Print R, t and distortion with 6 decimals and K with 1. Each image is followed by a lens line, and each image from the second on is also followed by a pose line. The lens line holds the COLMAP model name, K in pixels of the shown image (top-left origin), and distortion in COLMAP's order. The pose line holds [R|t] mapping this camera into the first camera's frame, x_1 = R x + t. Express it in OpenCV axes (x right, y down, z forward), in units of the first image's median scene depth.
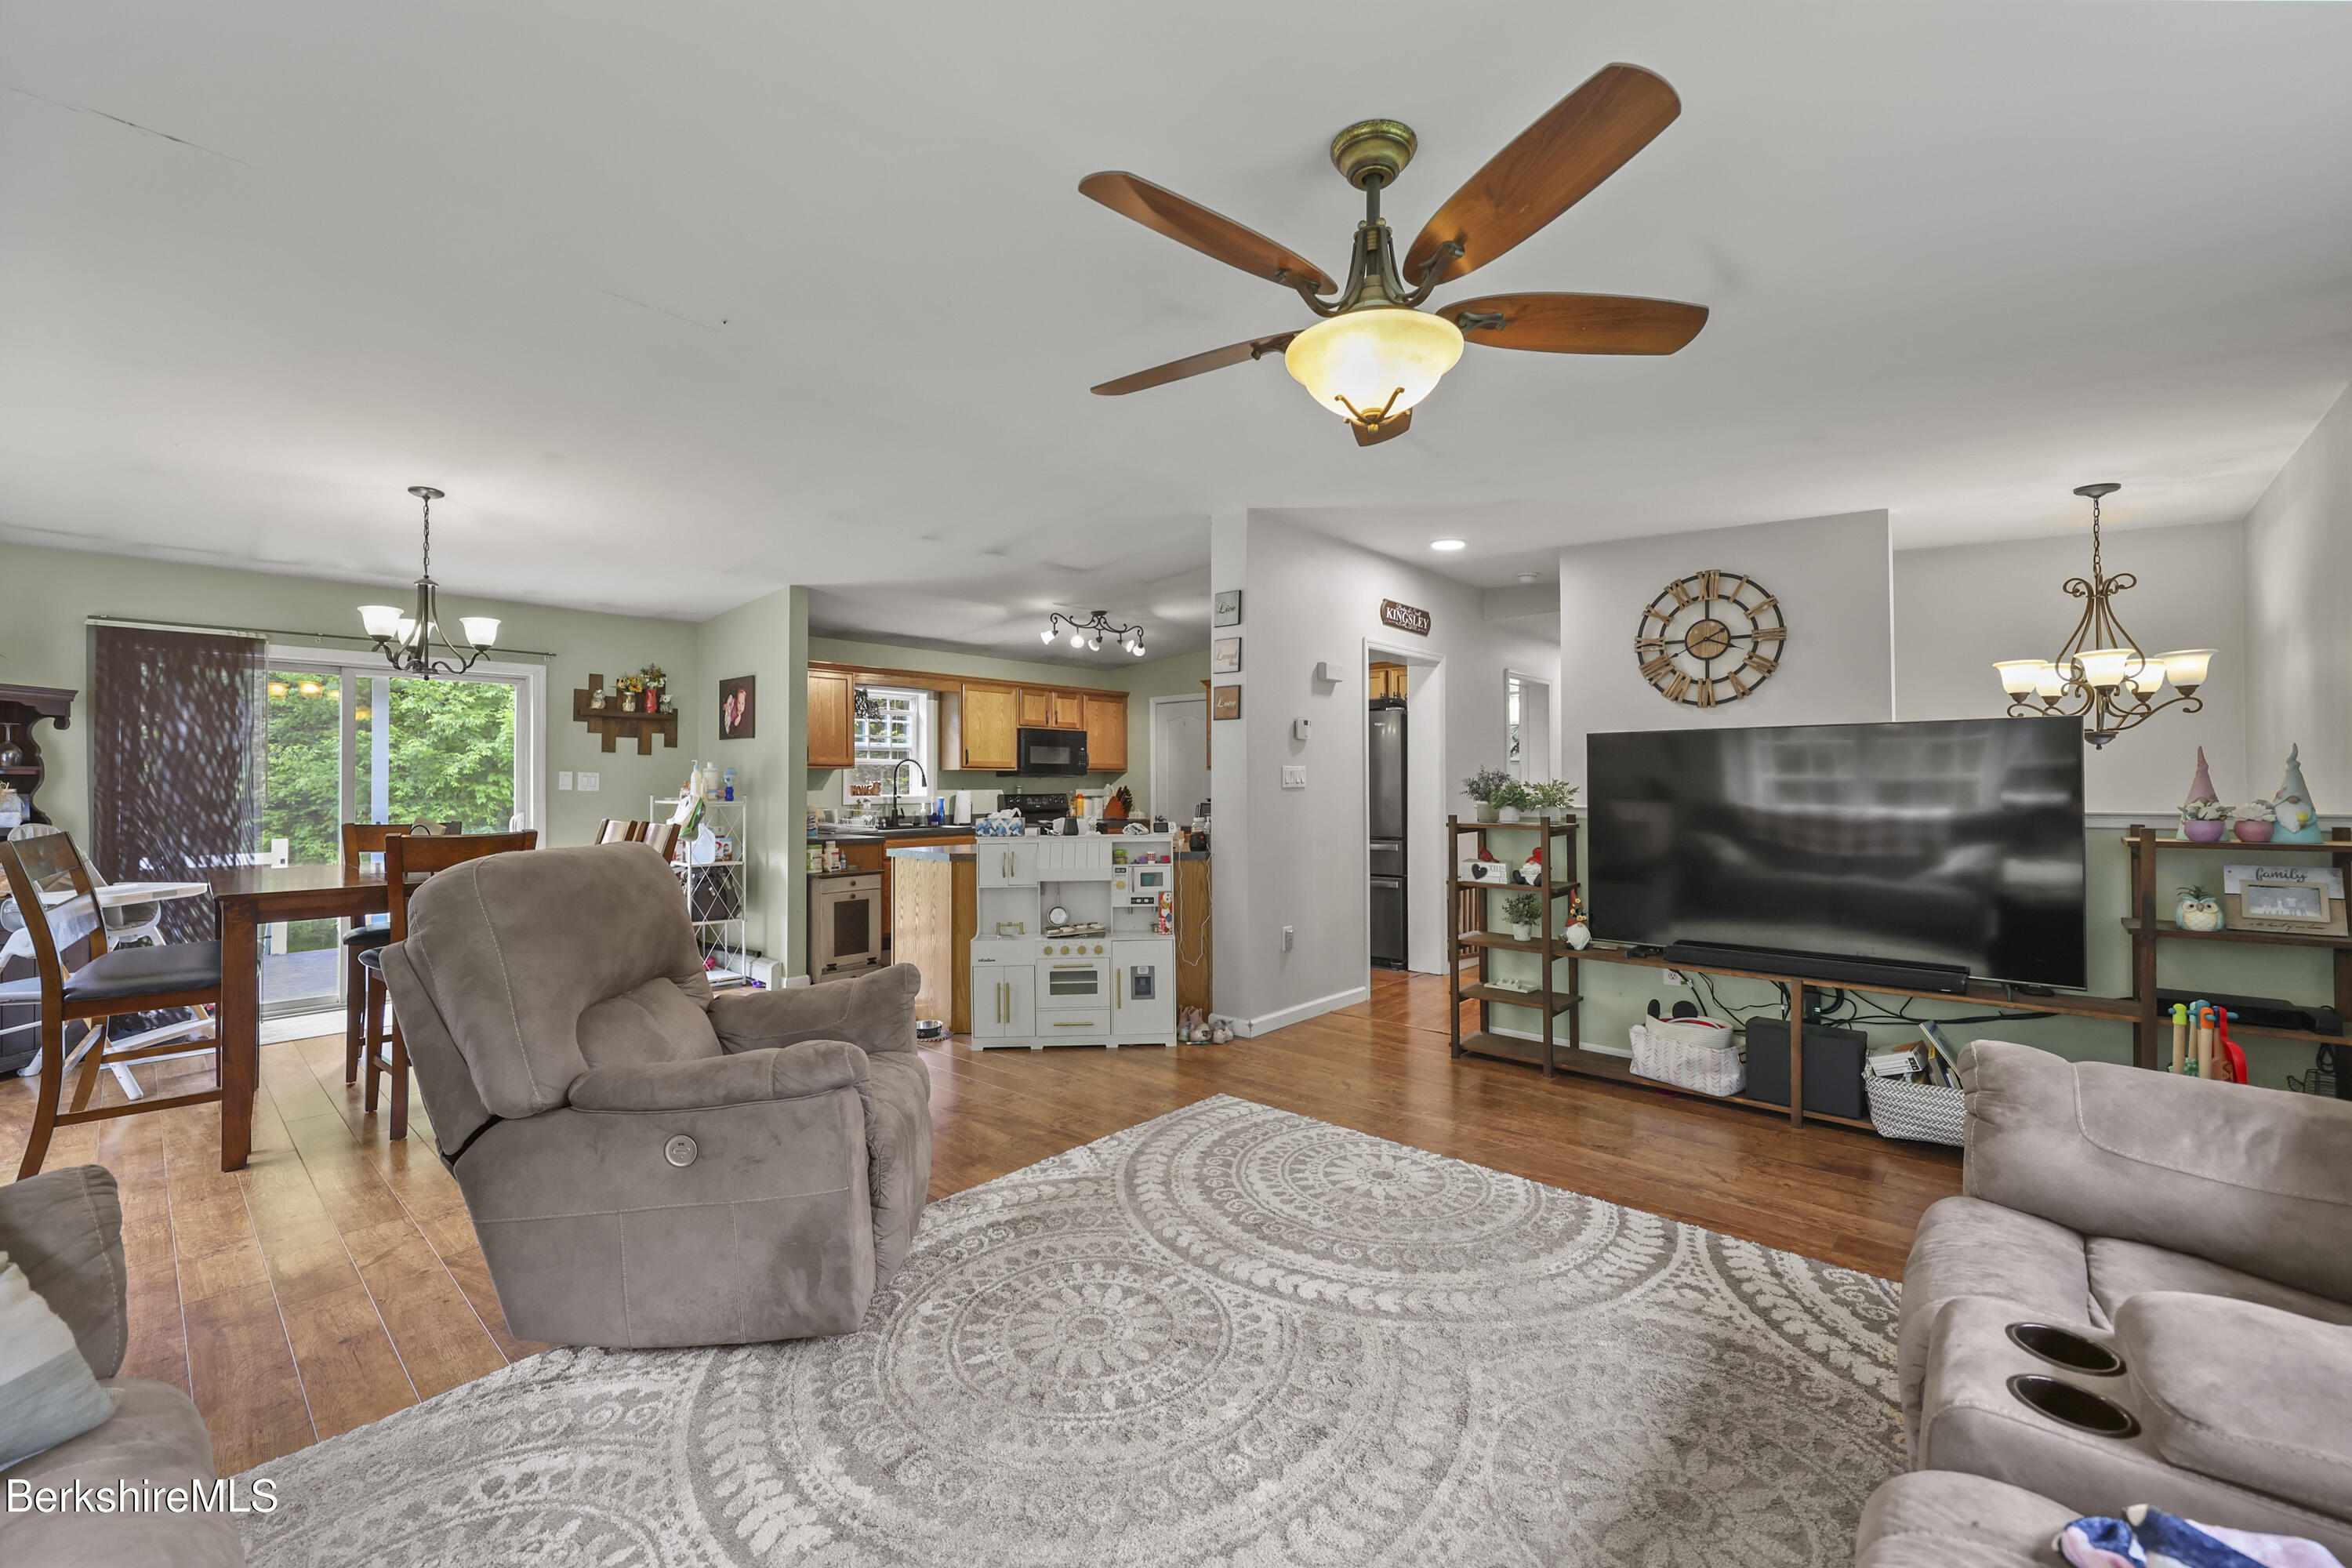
lens RADIAL K [[940.9, 0, 1171.4], [0, 940.9, 779.4], [0, 0, 1]] dist [-0.002651, -0.000327]
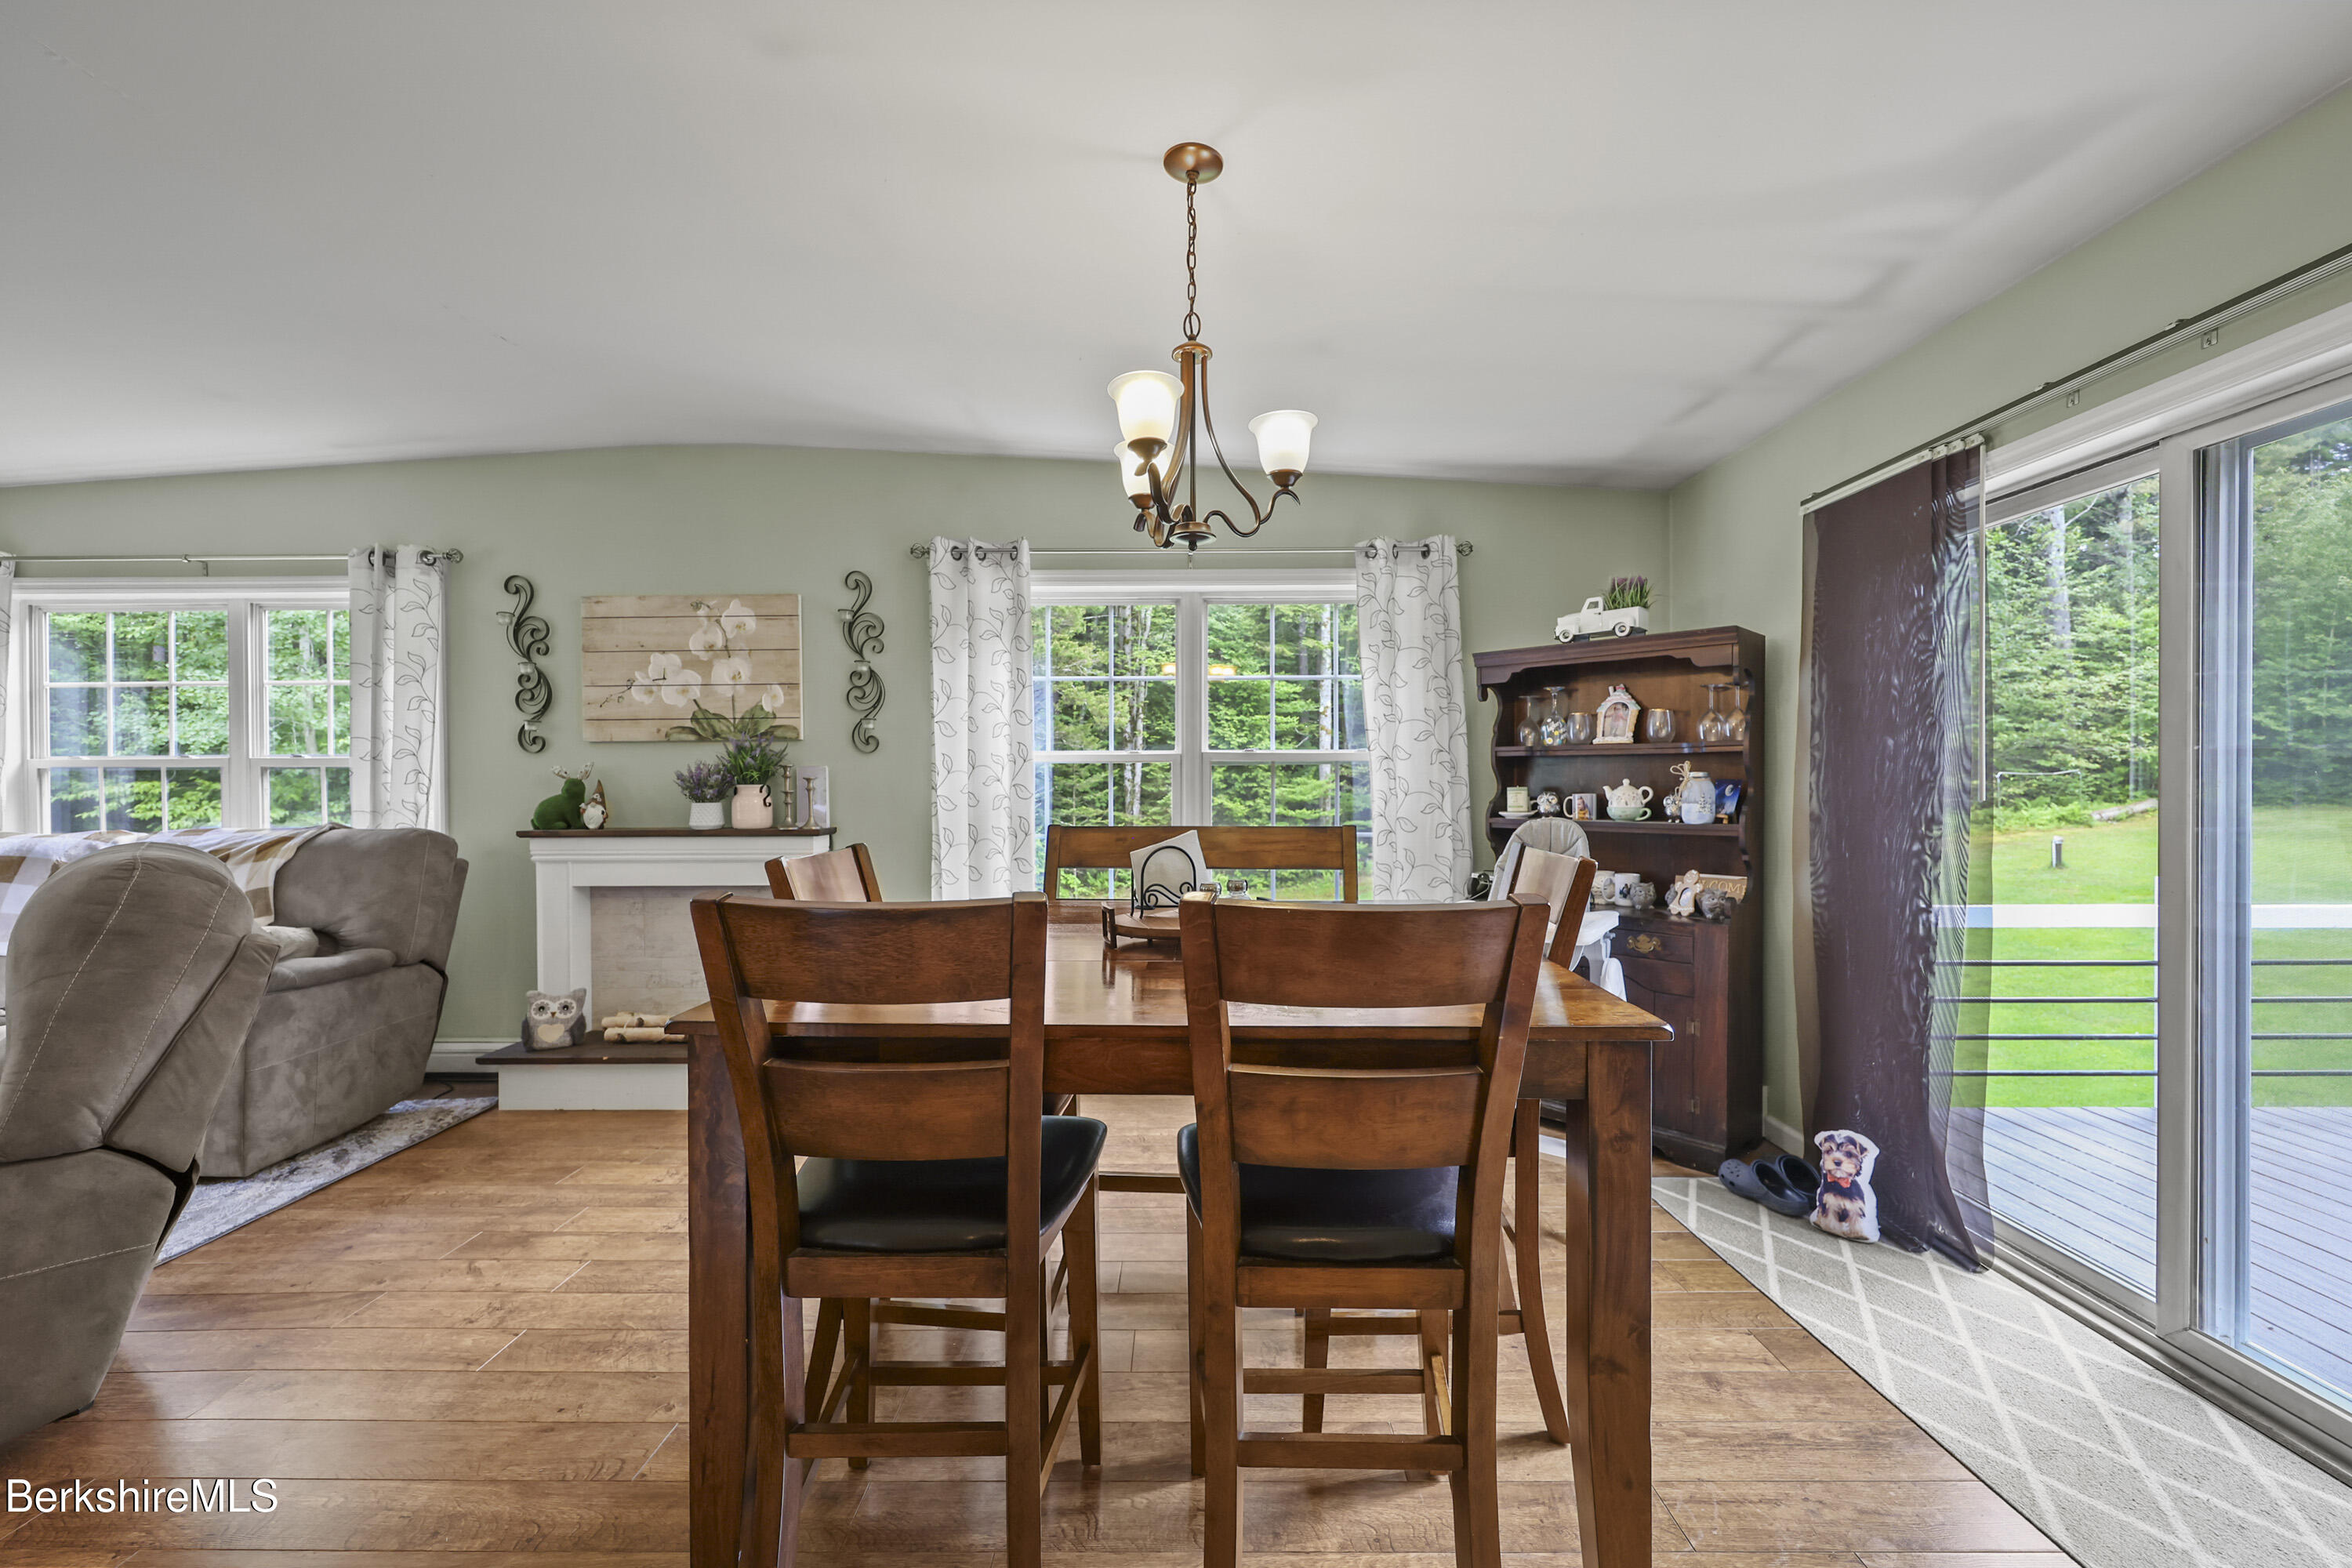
lens RADIAL K [[956.3, 0, 1185.7], [0, 956.3, 787.6], [0, 0, 1]] dist [-0.000875, 0.003763]
pose [[-0.744037, 0.010696, -0.668052, -0.290399], [0.012575, 0.999919, 0.002005, 0.010298], [0.668020, -0.006909, -0.744112, 0.871835]]
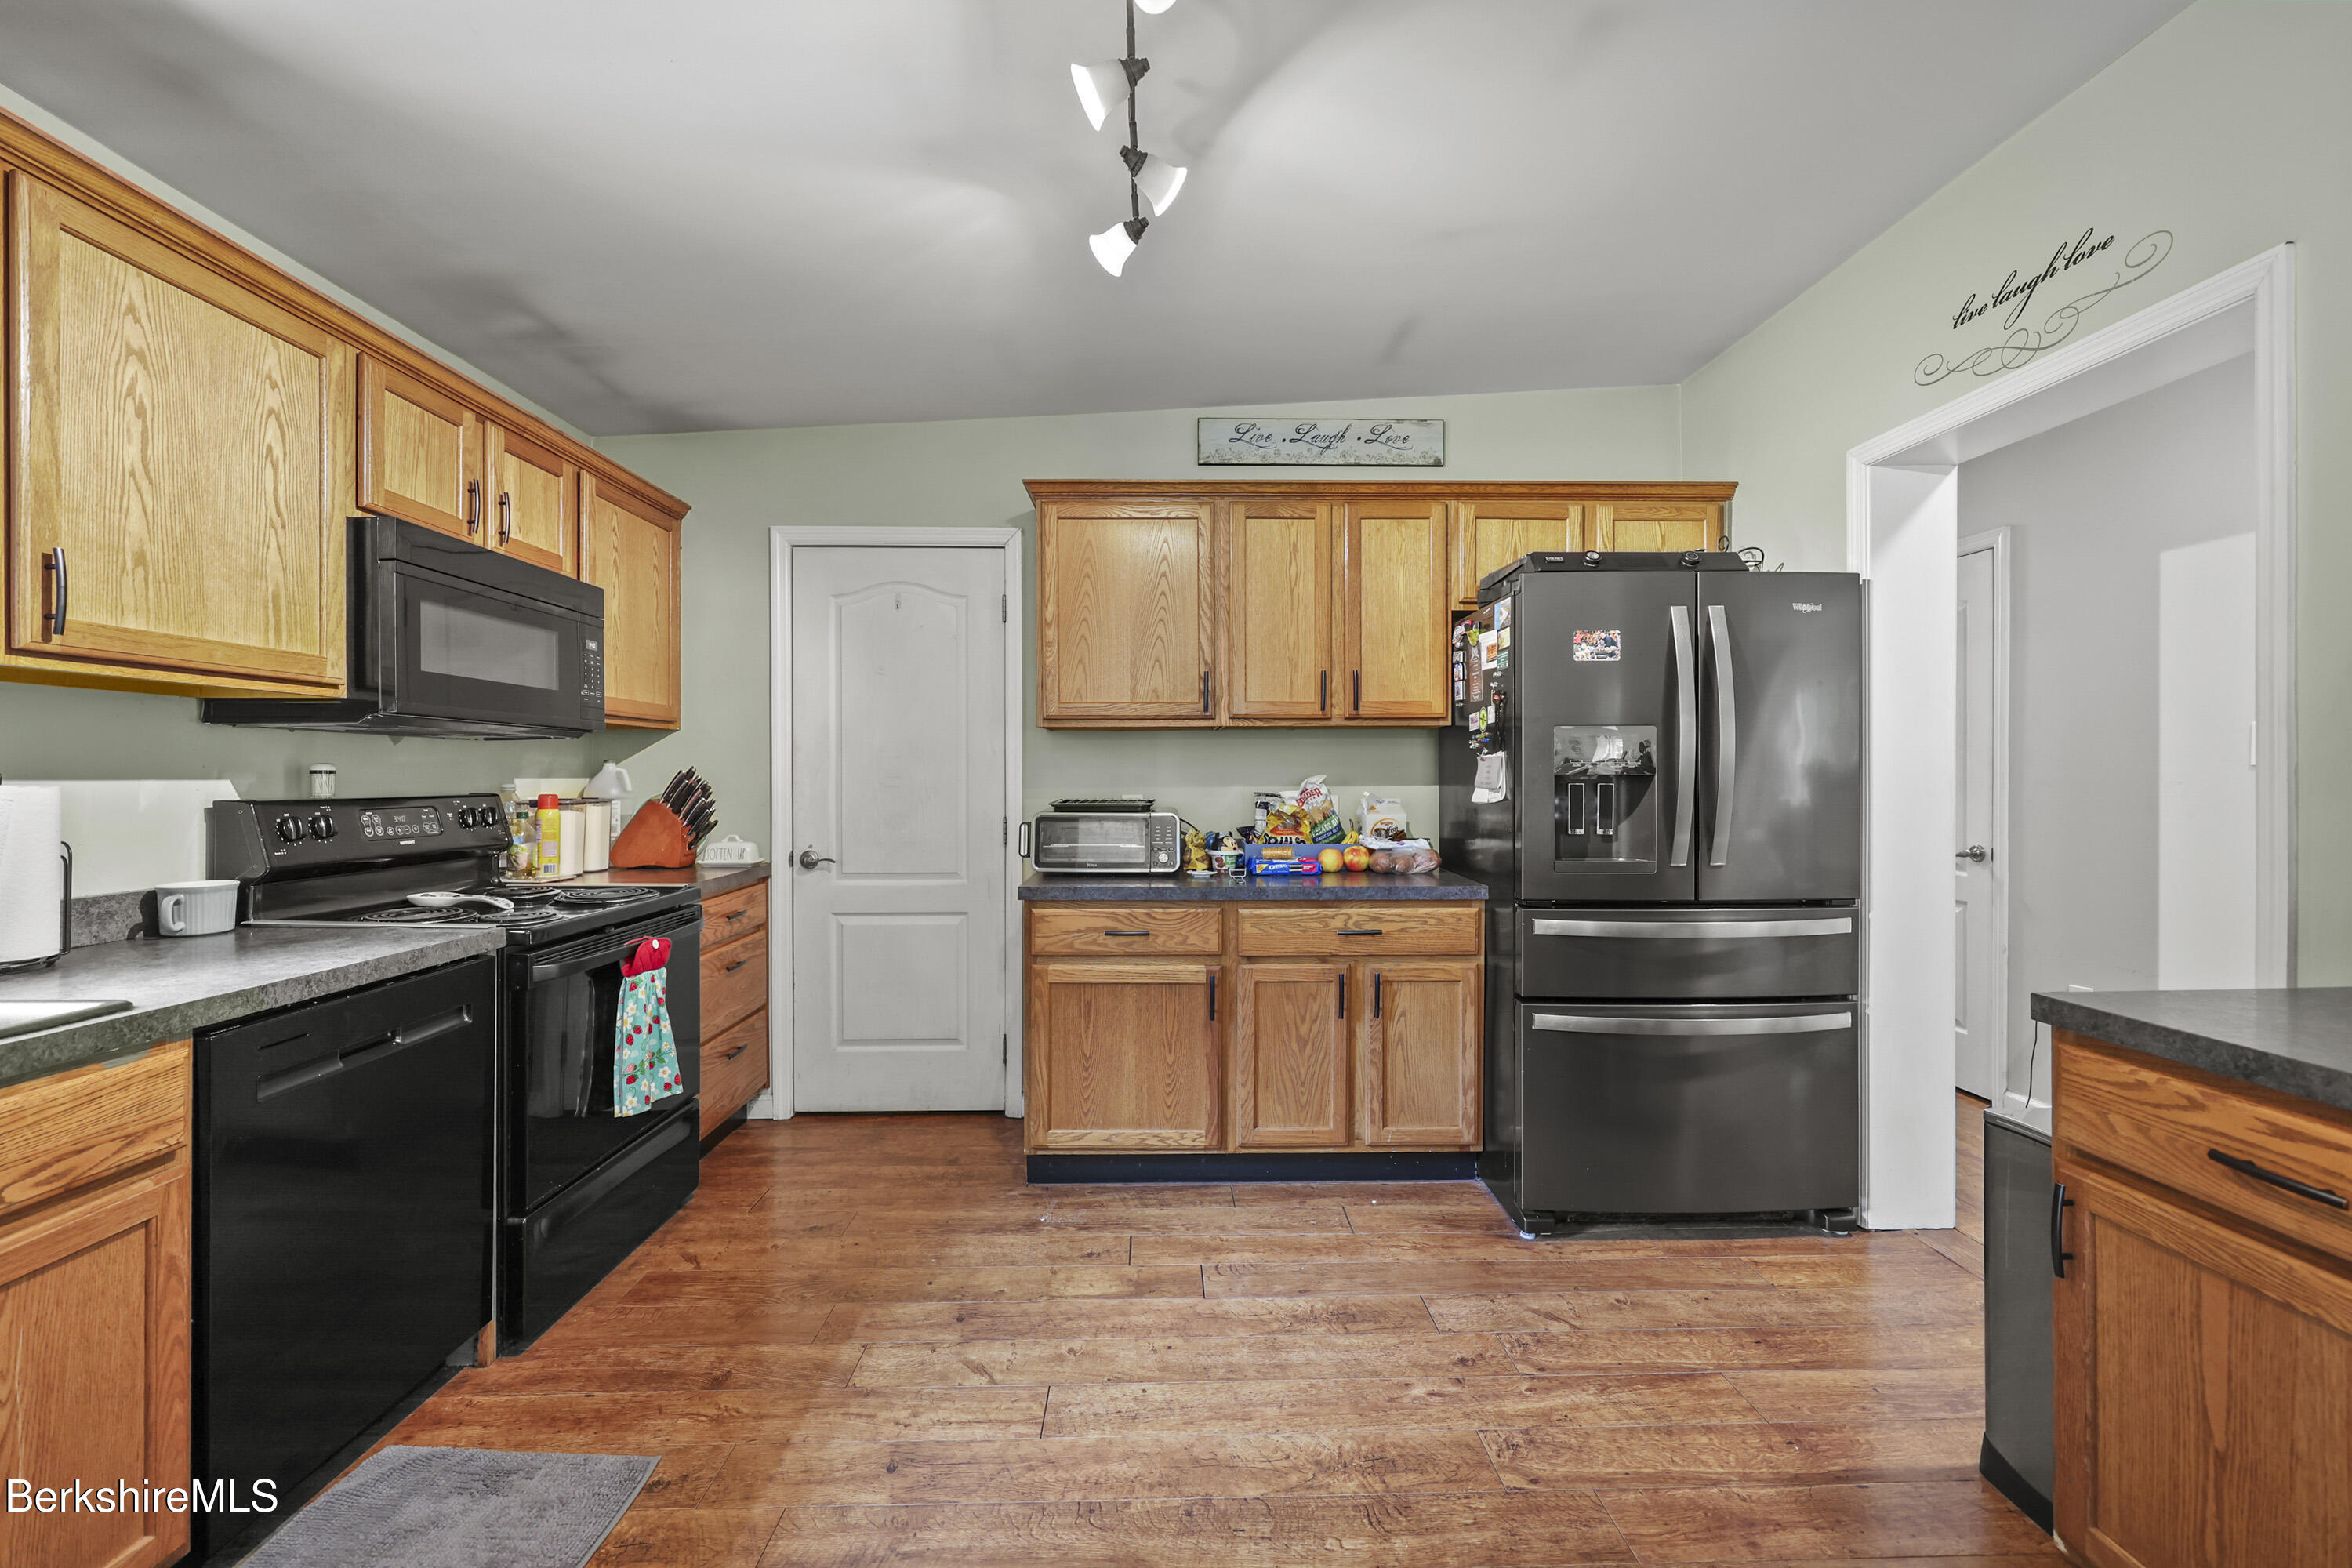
lens RADIAL K [[947.3, 0, 1179.6], [0, 947.3, 777.8], [0, 0, 1]] dist [-0.000866, -0.000053]
pose [[0.723044, 0.000220, 0.690802, -0.238193], [-0.005348, 0.999972, 0.005279, 0.010286], [-0.690781, -0.007511, 0.723025, 0.919859]]
